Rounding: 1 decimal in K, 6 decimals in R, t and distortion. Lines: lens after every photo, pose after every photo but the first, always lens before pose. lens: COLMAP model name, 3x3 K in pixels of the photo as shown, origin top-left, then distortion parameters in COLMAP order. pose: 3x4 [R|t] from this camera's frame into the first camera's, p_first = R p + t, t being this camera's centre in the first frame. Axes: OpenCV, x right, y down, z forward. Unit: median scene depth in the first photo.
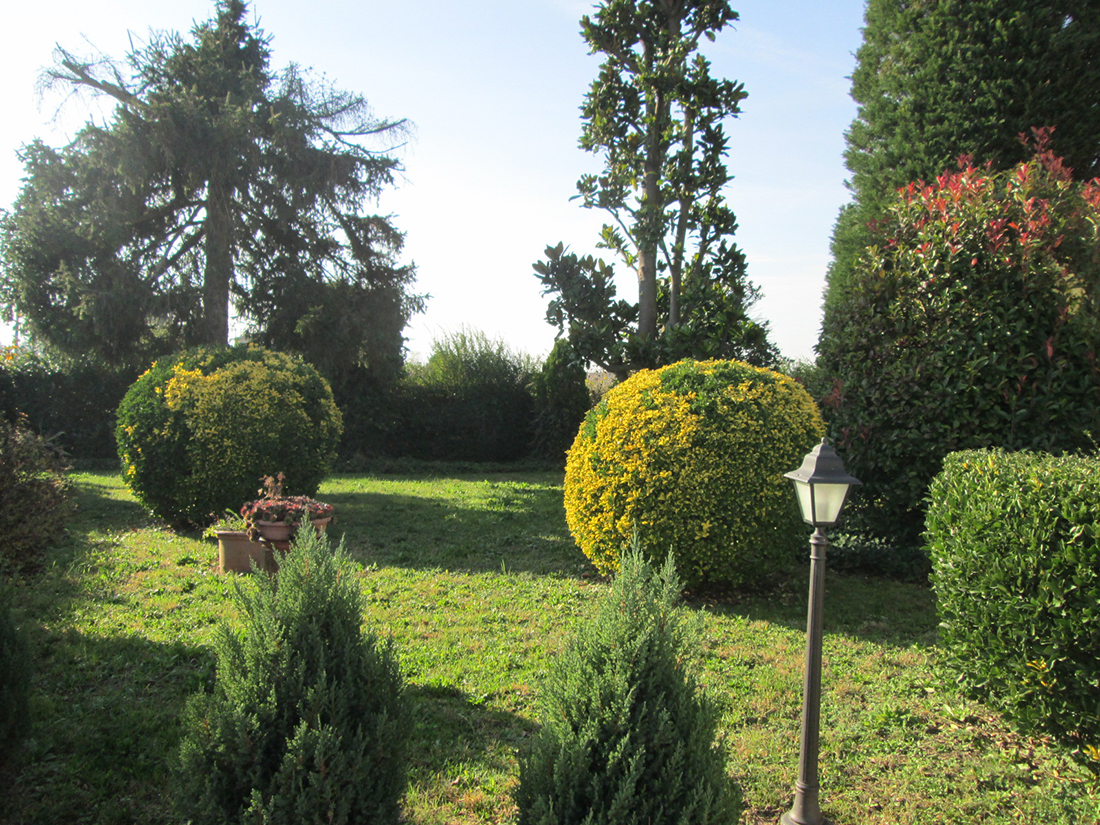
lens RADIAL K [[914.3, 0, 554.6], [0, 914.3, 437.3], [0, 0, 1]] dist [-0.053913, 0.020153]
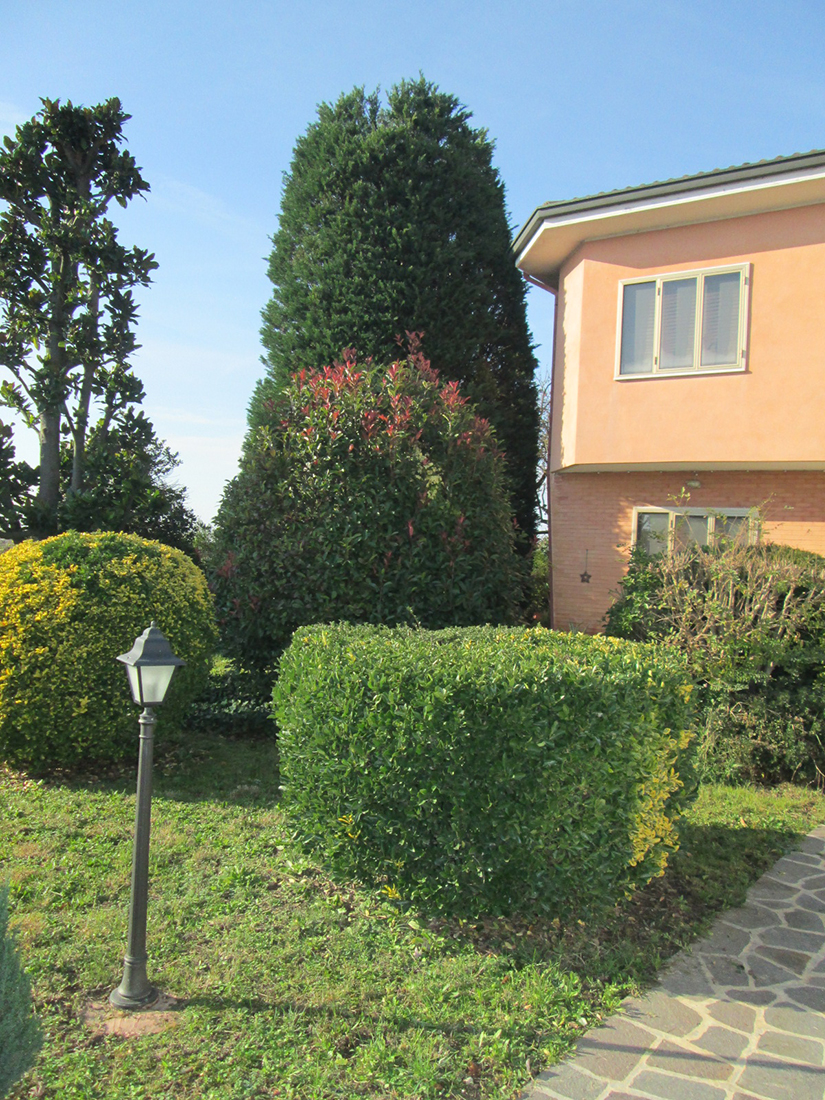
lens RADIAL K [[914.3, 0, 405.6], [0, 914.3, 572.5], [0, 0, 1]] dist [-0.053913, 0.020153]
pose [[0.901806, 0.005158, 0.432110, 0.043516], [0.007436, 0.999596, -0.027450, -0.010363], [-0.432076, 0.027968, 0.901403, -0.030560]]
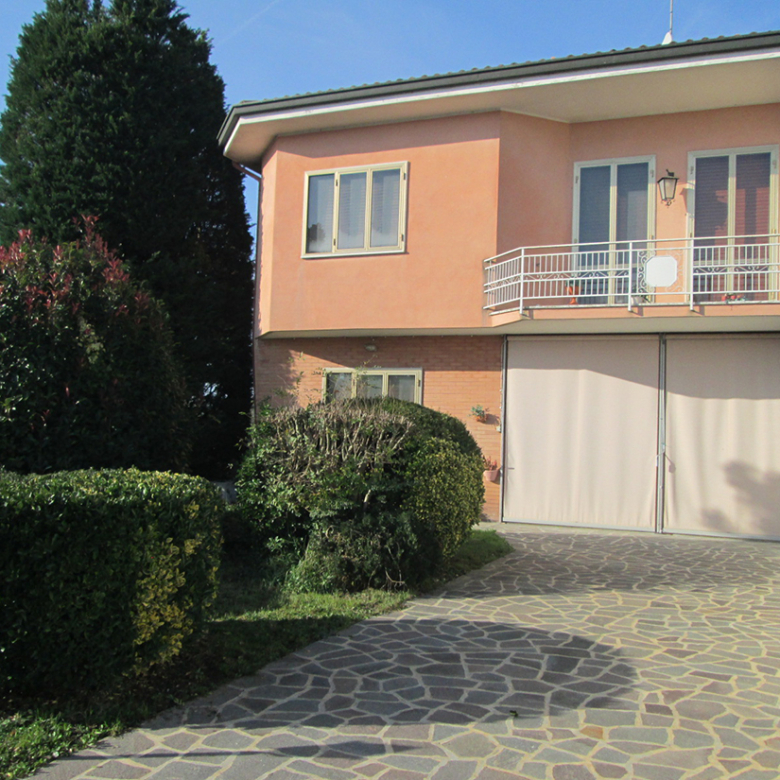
lens RADIAL K [[860.0, 0, 390.2], [0, 860.0, 396.8], [0, 0, 1]] dist [-0.033422, 0.000000]
pose [[0.777664, 0.005229, 0.628658, 0.125015], [0.041358, 0.997374, -0.059456, 0.004714], [-0.627318, 0.072237, 0.775406, -0.234343]]
